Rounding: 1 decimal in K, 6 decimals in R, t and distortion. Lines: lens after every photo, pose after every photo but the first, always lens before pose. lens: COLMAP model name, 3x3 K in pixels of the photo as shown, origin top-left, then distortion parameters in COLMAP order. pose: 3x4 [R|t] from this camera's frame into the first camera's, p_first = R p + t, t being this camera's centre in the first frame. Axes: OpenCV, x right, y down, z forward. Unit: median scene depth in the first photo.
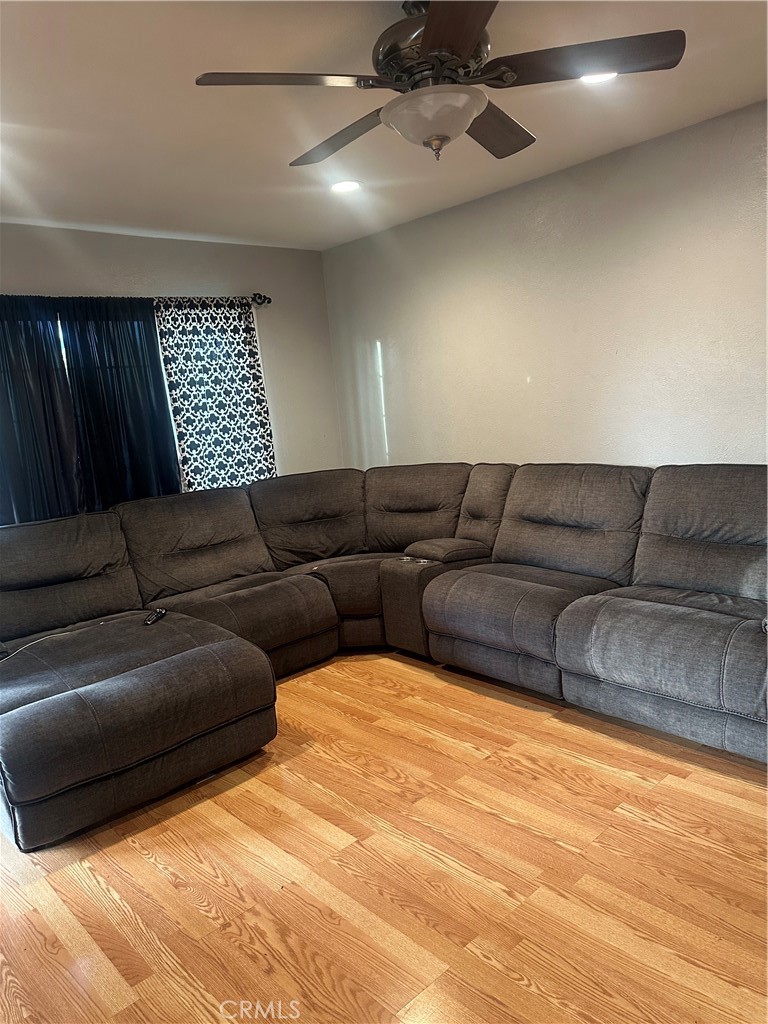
lens RADIAL K [[727.2, 0, 382.7], [0, 727.2, 509.9], [0, 0, 1]] dist [0.099771, -0.039819]
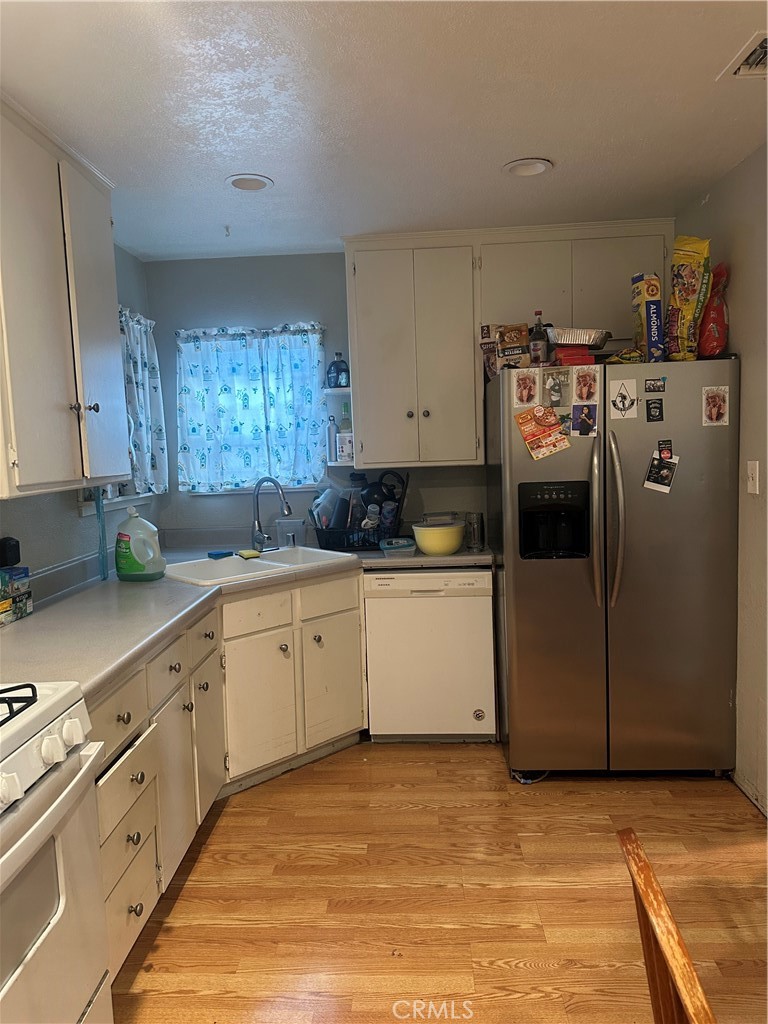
lens RADIAL K [[727.2, 0, 383.7], [0, 727.2, 510.6], [0, 0, 1]] dist [0.099771, -0.039819]
pose [[-0.716289, 0.175461, -0.675384, 0.988927], [-0.021650, 0.961817, 0.272836, -0.376006], [0.697468, 0.210052, -0.685140, 1.747725]]
